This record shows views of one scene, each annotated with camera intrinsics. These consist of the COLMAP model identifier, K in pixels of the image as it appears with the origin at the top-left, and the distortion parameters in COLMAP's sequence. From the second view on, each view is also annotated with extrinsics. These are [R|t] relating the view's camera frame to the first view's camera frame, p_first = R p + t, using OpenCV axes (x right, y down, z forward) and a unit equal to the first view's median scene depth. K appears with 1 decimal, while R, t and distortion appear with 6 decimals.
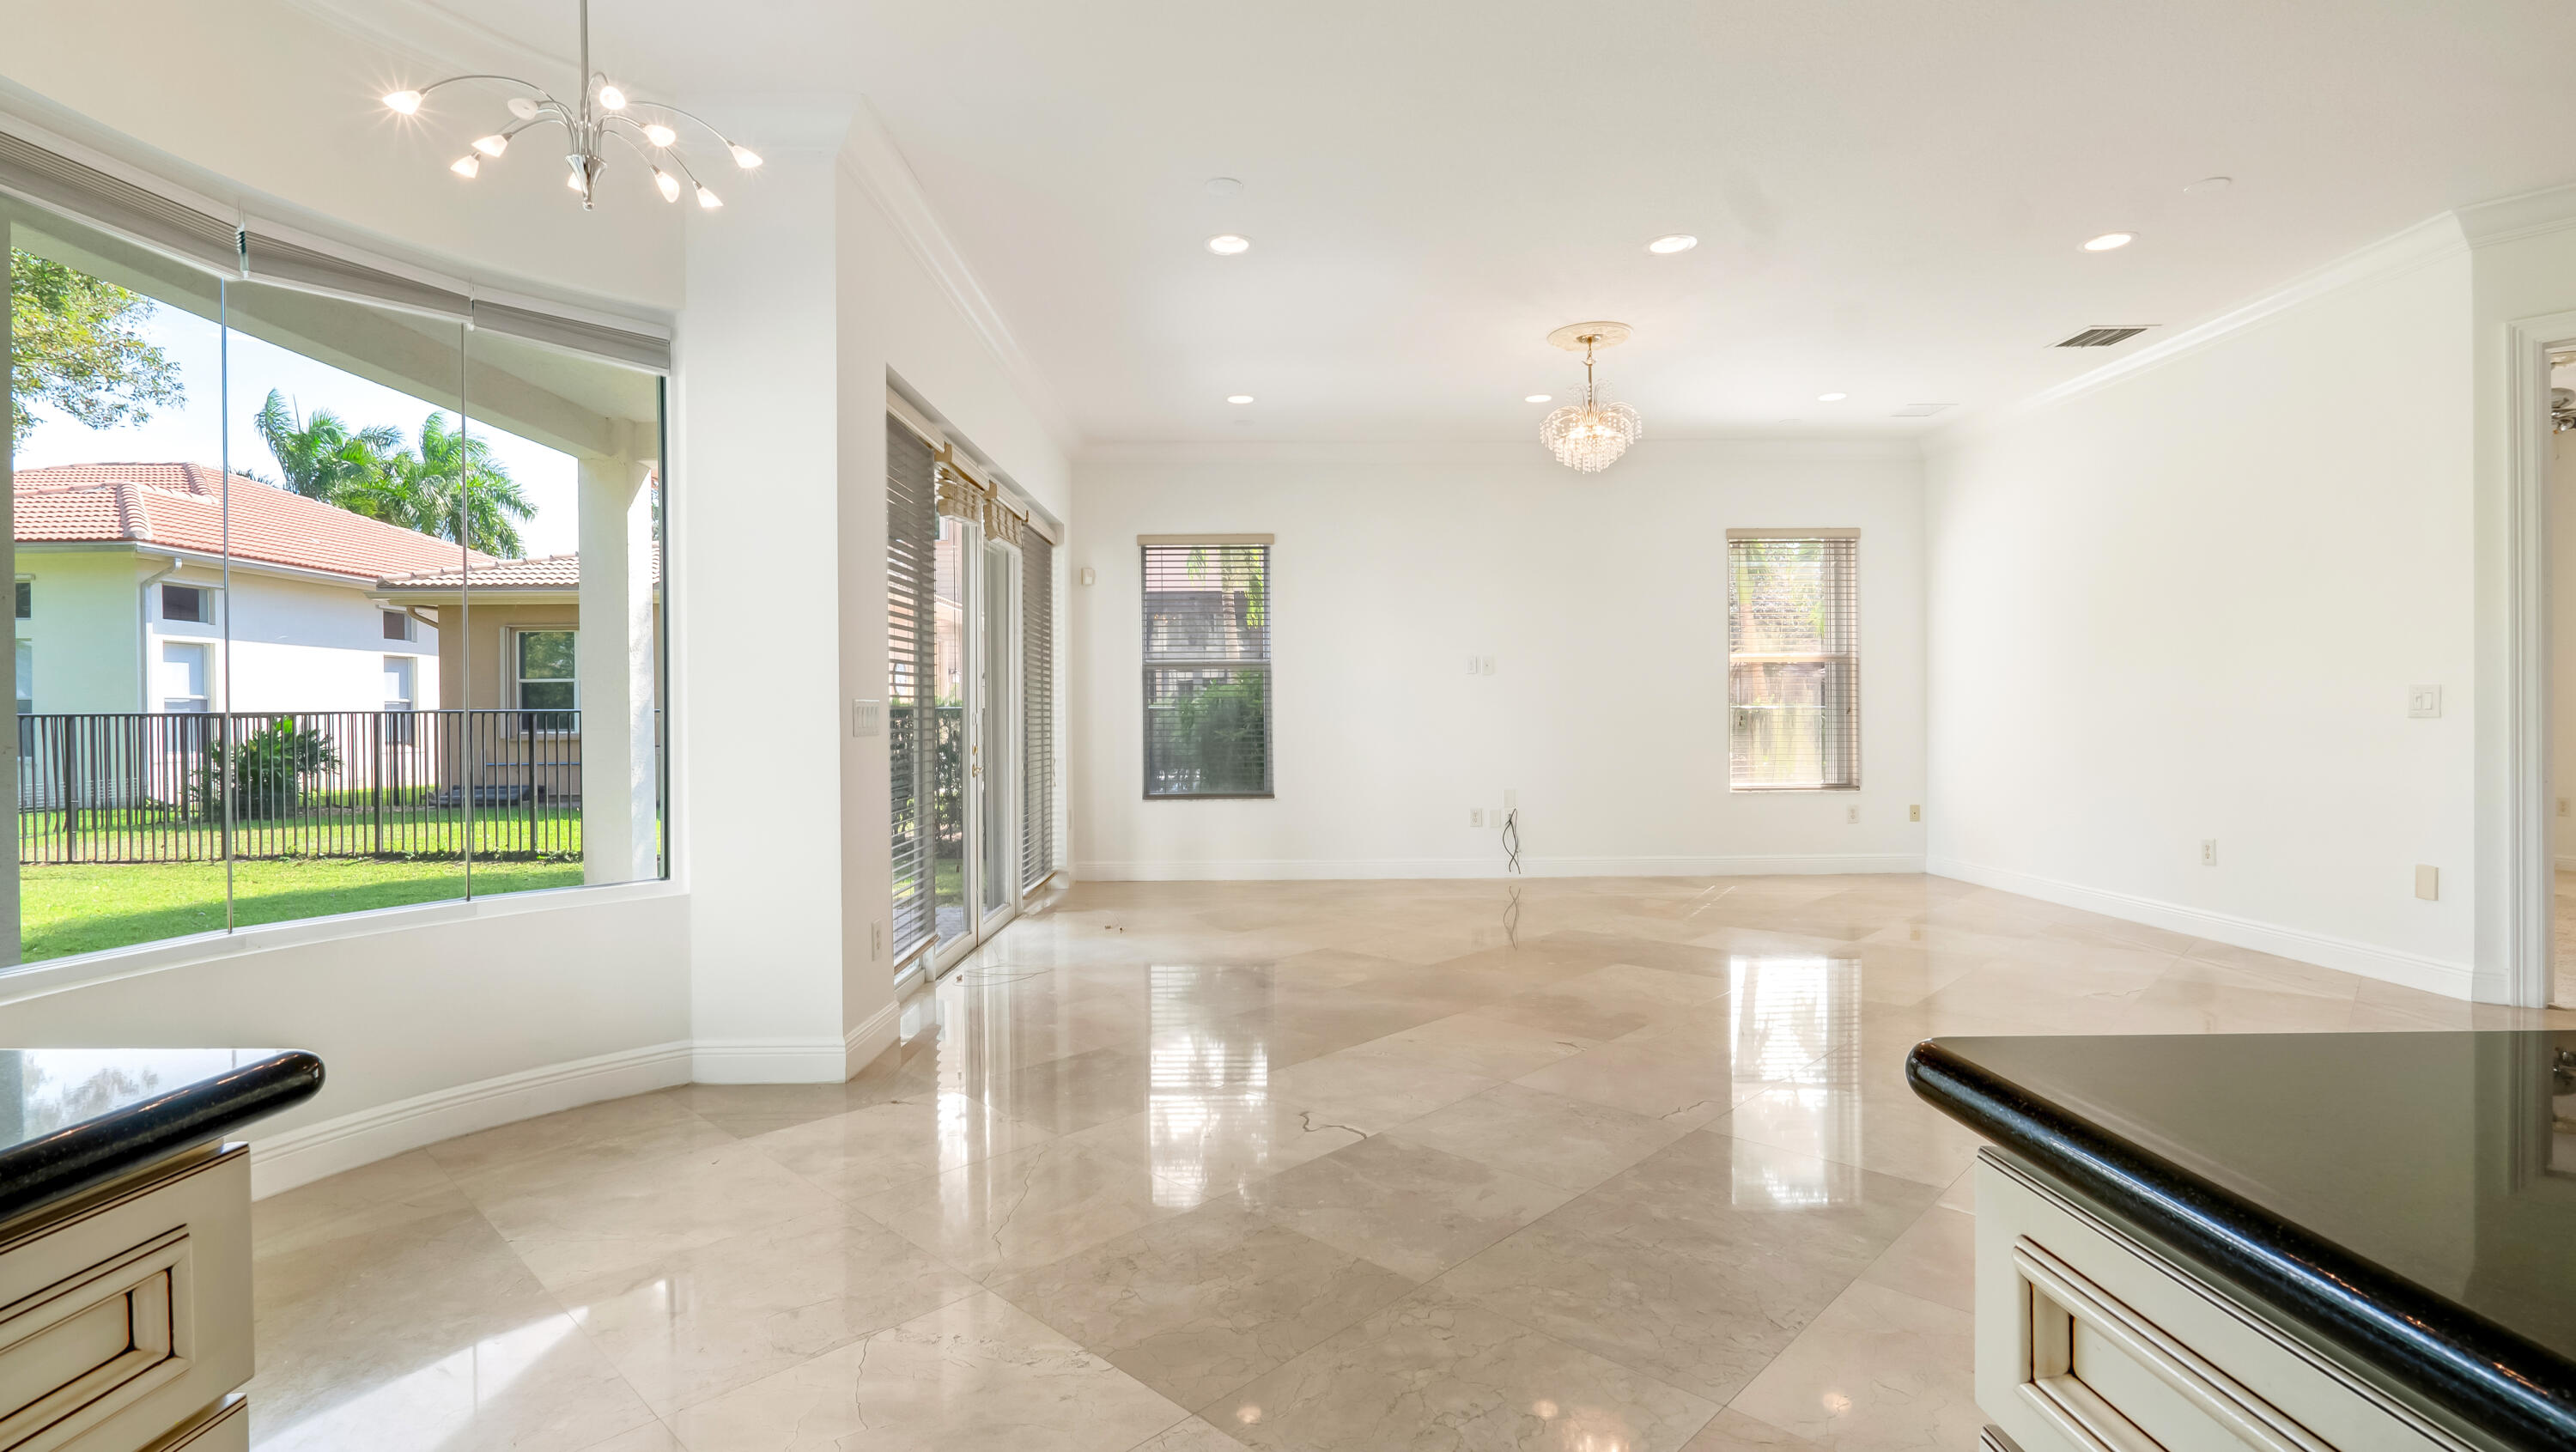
lens RADIAL K [[1196.2, 0, 1276.4], [0, 1196.2, 726.6], [0, 0, 1]] dist [-0.003845, -0.000405]
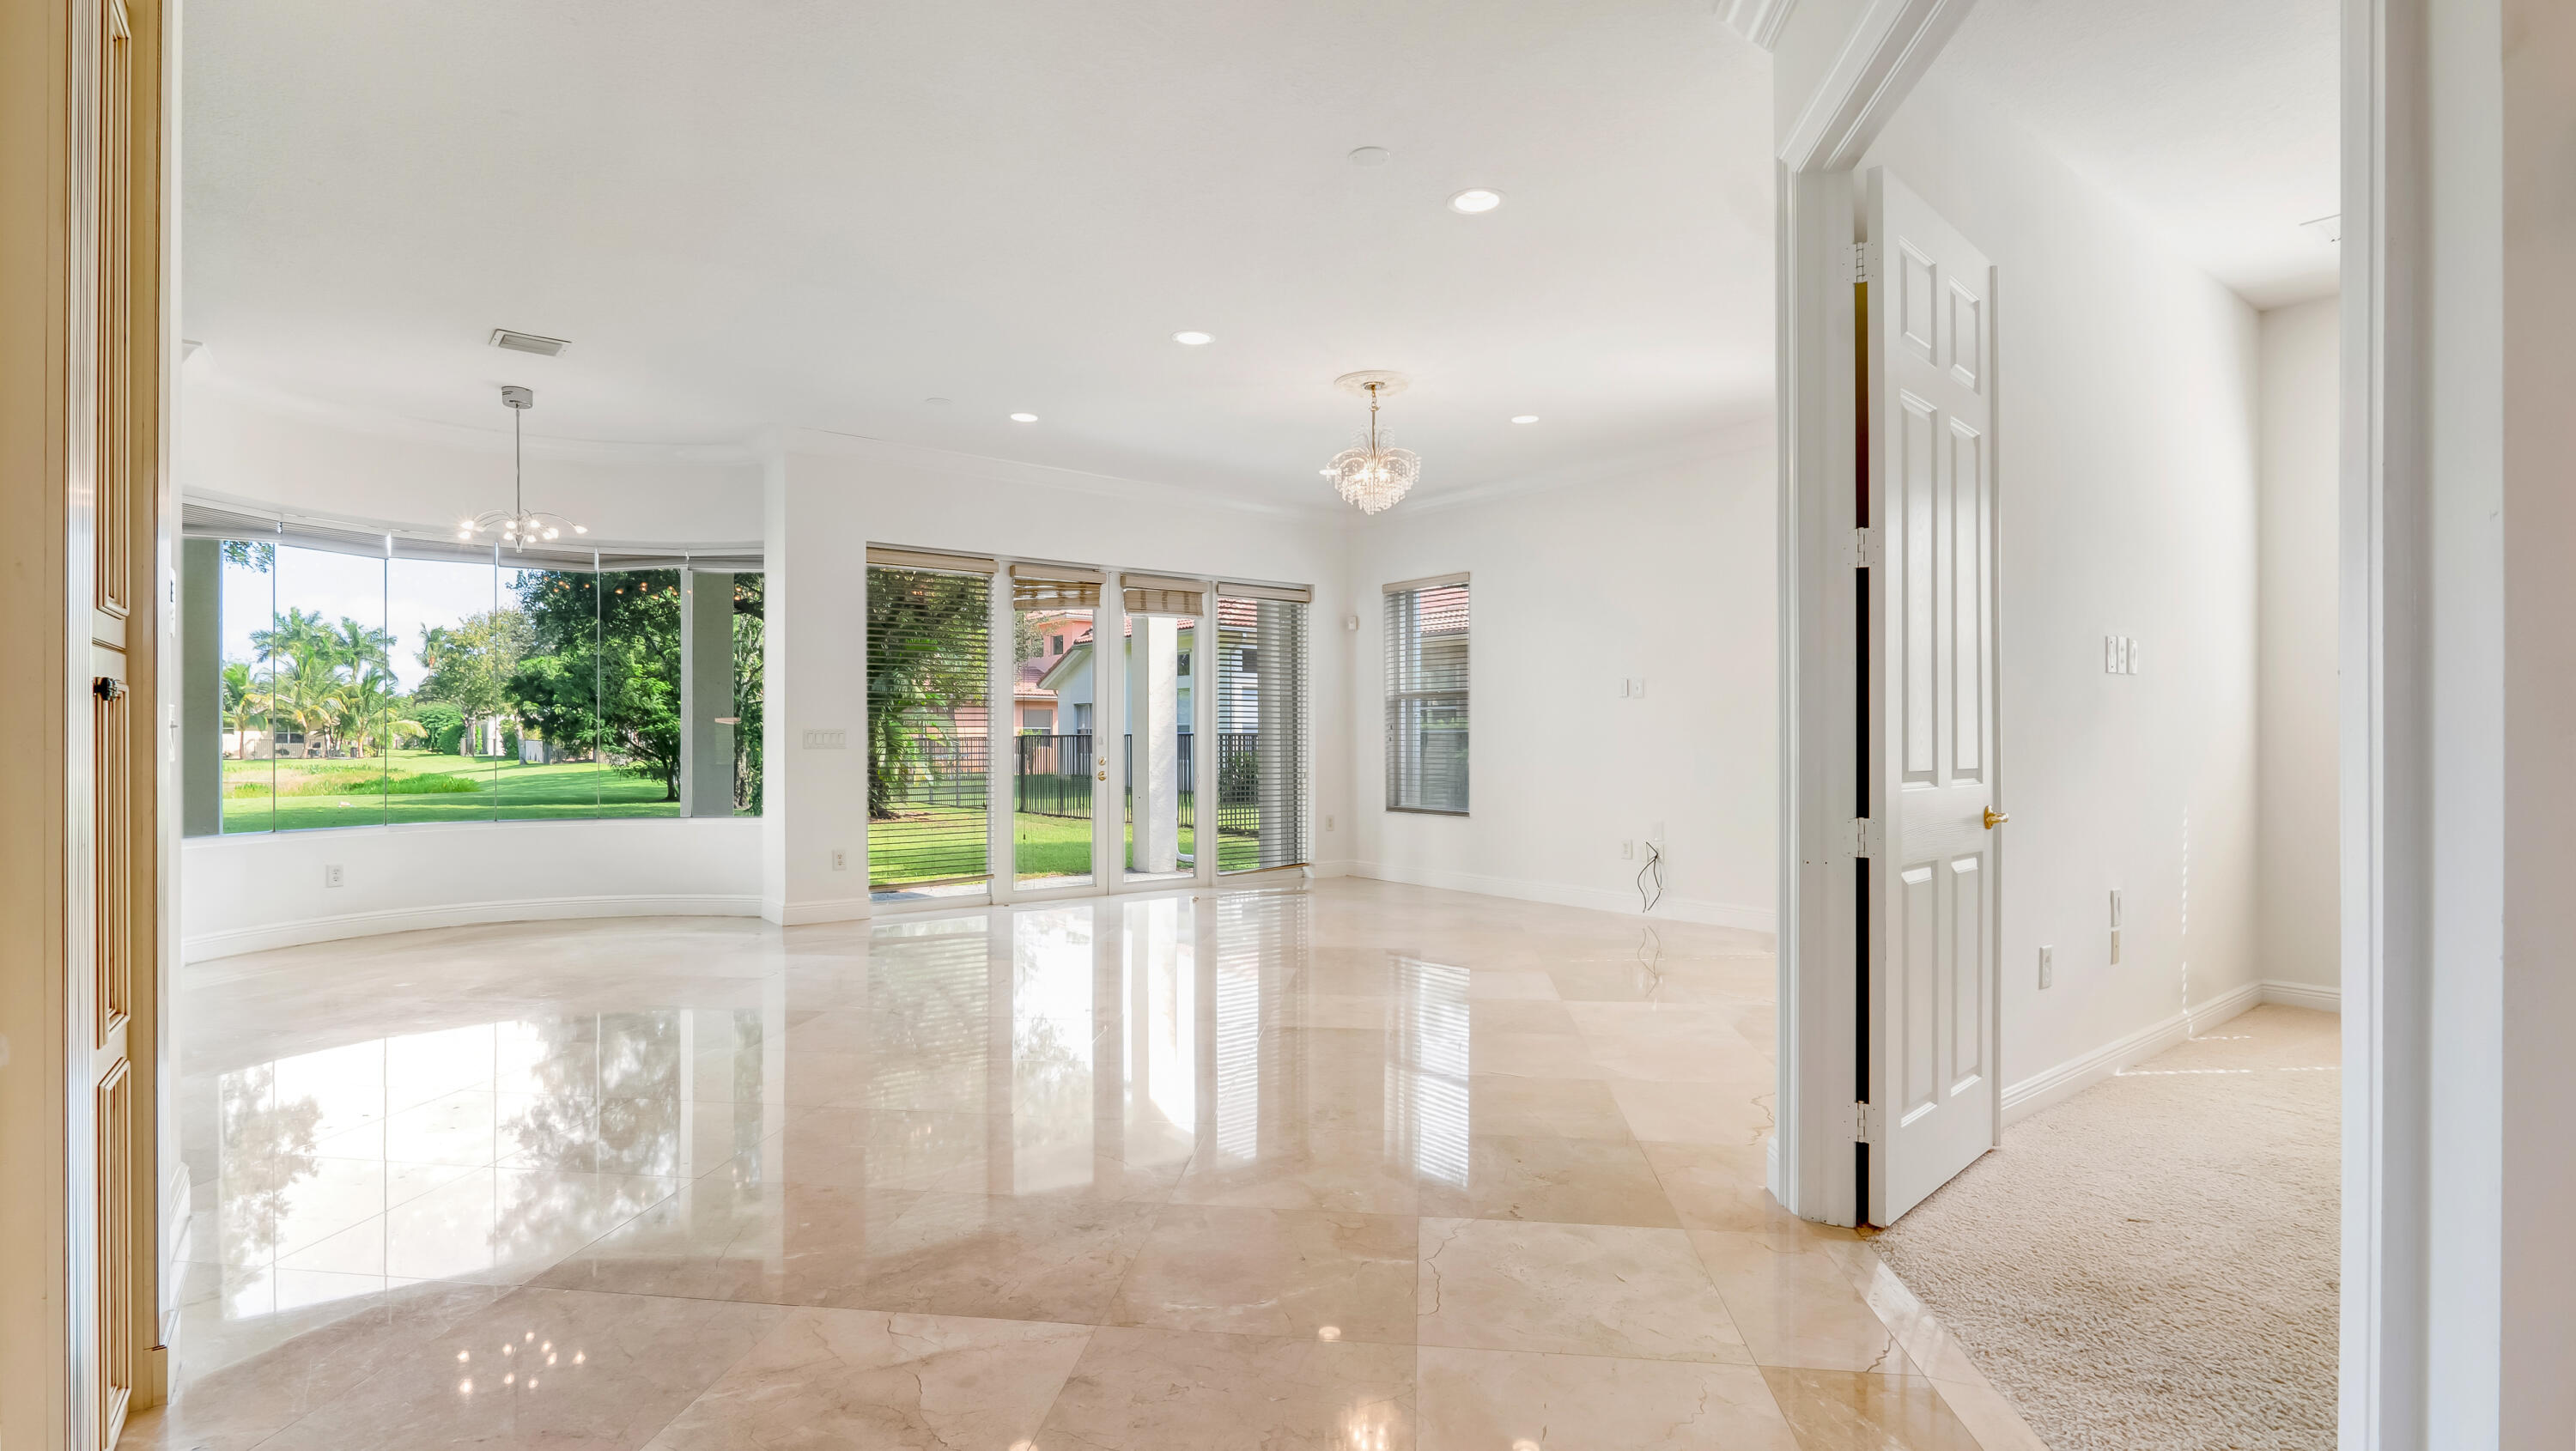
lens RADIAL K [[1191.3, 0, 1275.3], [0, 1191.3, 740.9], [0, 0, 1]] dist [-0.005723, -0.001796]
pose [[0.606125, 0.007952, -0.795330, 0.744934], [-0.012997, 0.999916, 0.000093, -0.006411], [0.795263, 0.010280, 0.606177, 0.207599]]
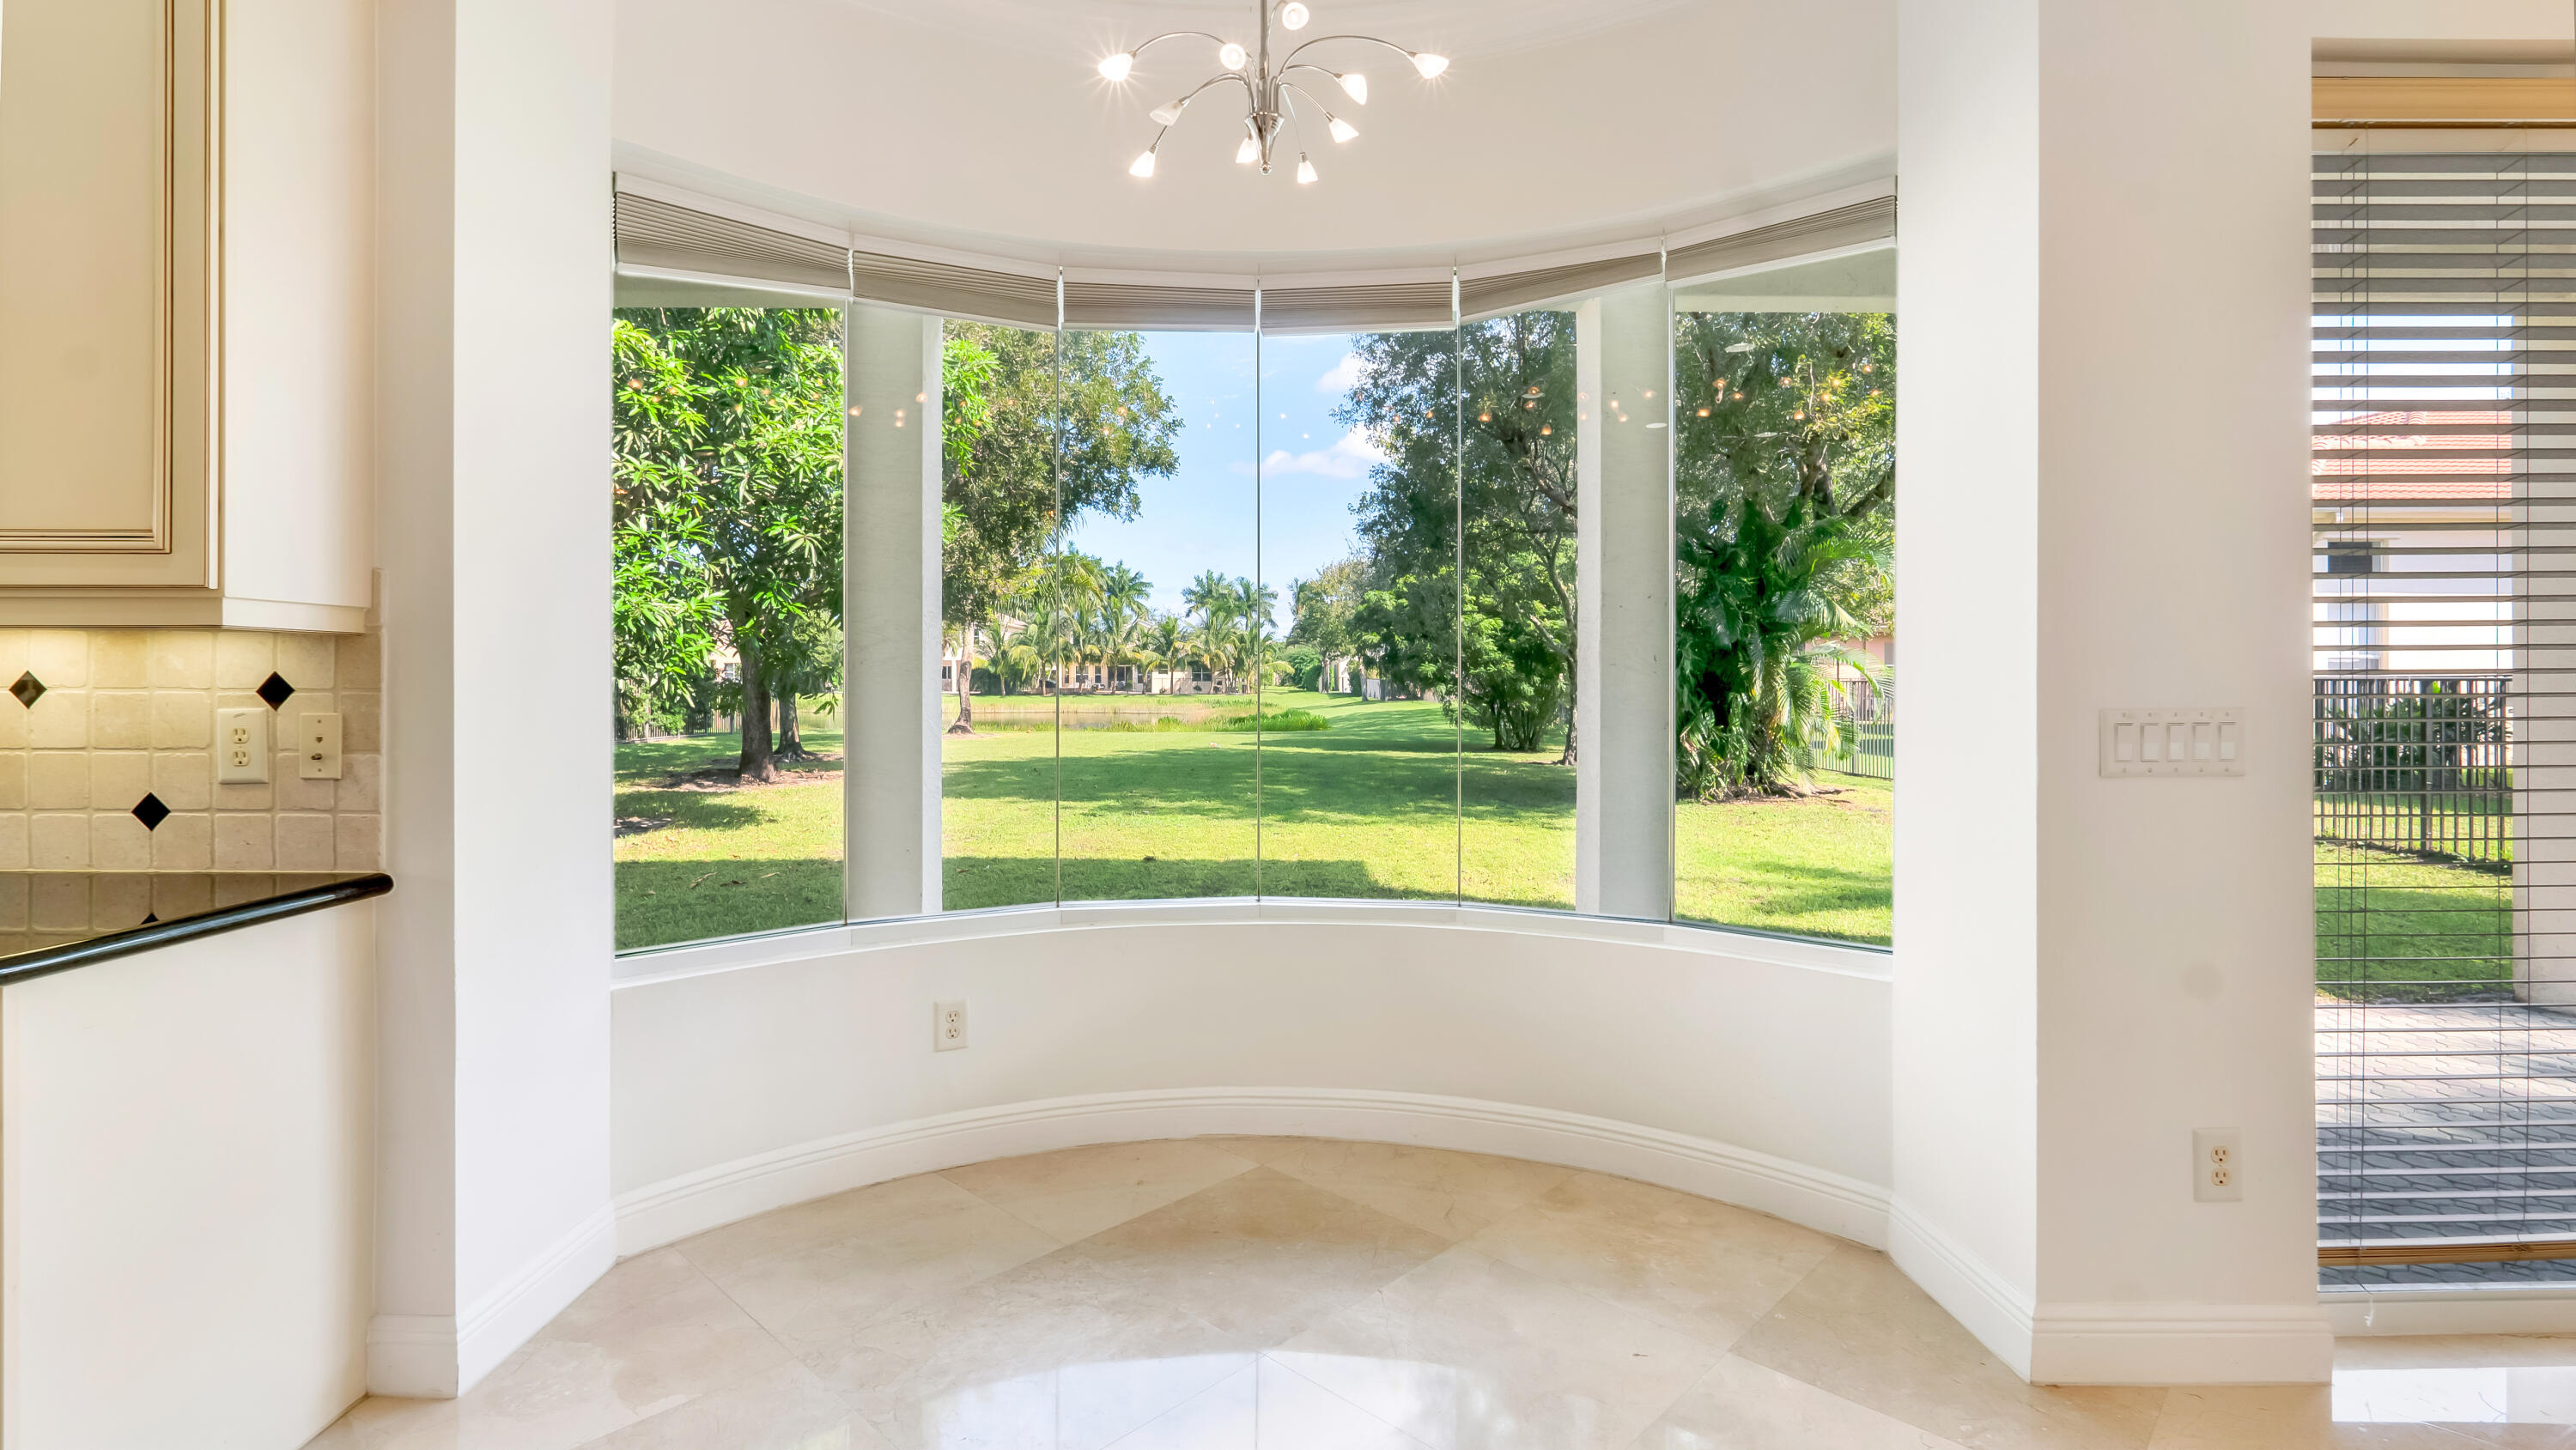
lens RADIAL K [[1191.2, 0, 1262.2], [0, 1191.2, 686.6], [0, 0, 1]] dist [-0.005723, -0.001796]
pose [[-0.001095, 0.015423, -0.999880, 0.088660], [-0.010262, 0.999828, 0.015434, -0.017328], [0.999947, 0.010278, -0.000937, 0.283765]]
